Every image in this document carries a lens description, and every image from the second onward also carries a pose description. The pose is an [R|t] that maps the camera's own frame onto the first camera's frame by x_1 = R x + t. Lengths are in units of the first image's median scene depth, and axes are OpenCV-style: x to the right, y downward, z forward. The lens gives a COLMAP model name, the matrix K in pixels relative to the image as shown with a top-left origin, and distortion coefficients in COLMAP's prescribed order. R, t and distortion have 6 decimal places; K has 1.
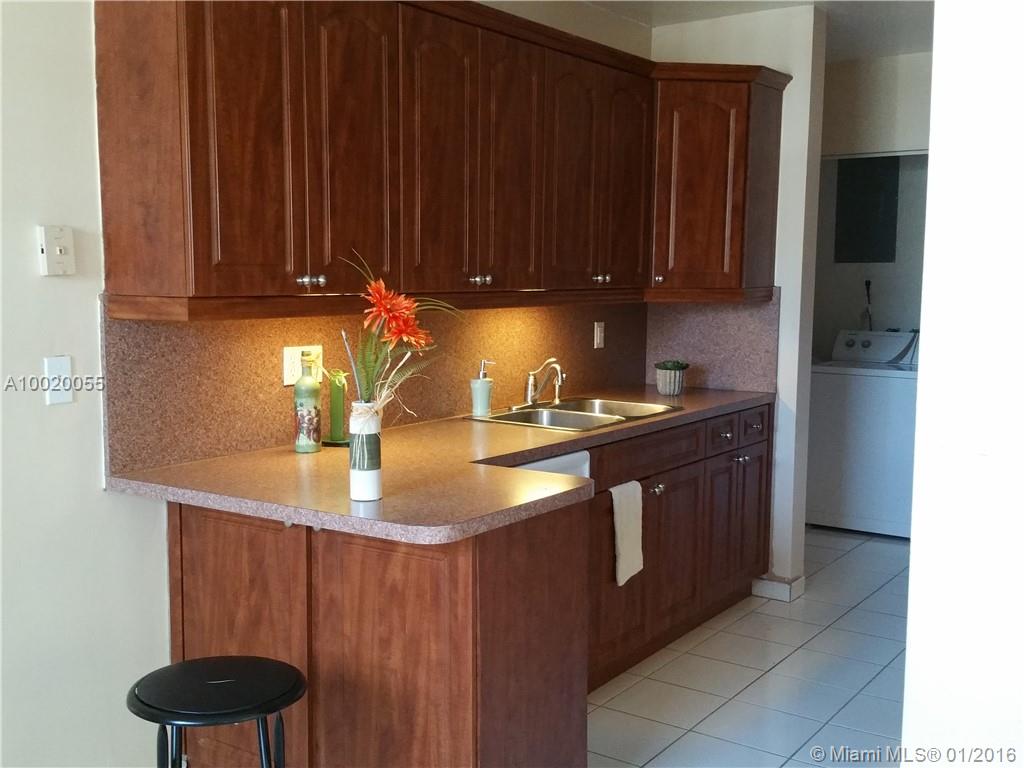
lens RADIAL K [[1101.6, 0, 499.0], [0, 1101.6, 402.1], [0, 0, 1]] dist [0.151436, -0.335150]
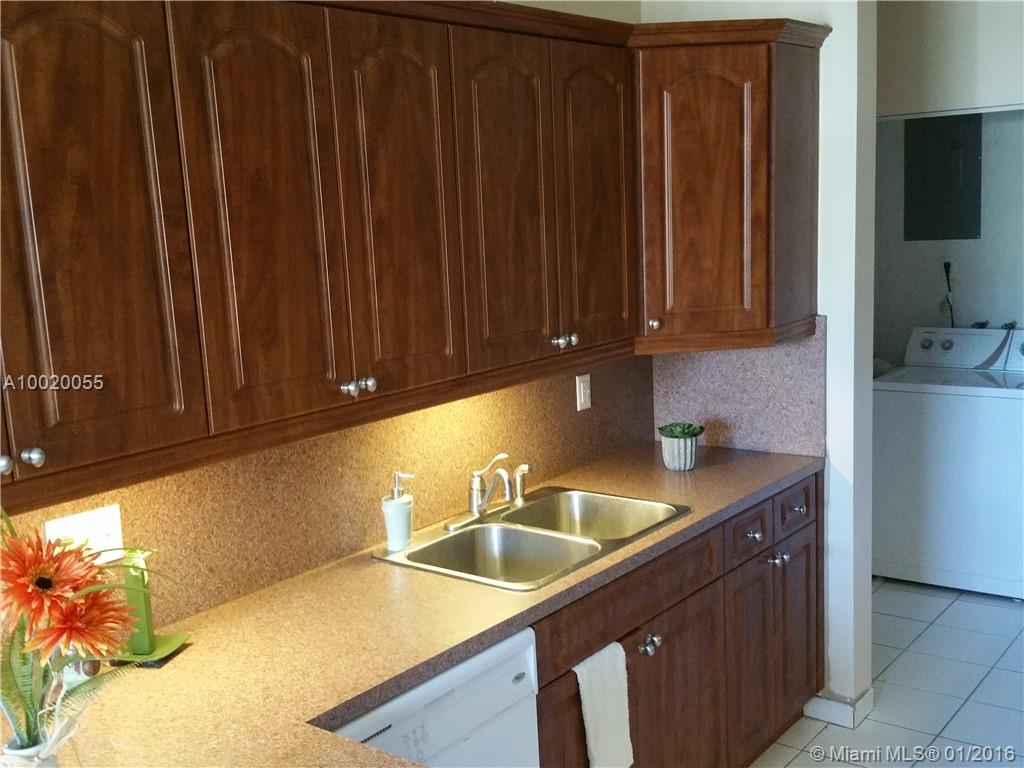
lens RADIAL K [[1105.9, 0, 511.4], [0, 1105.9, 404.8], [0, 0, 1]] dist [0.155376, -0.355580]
pose [[0.997327, -0.046418, -0.056433, 0.089551], [0.049774, 0.996981, 0.059592, -0.106403], [0.053497, -0.062242, 0.996626, 0.261053]]
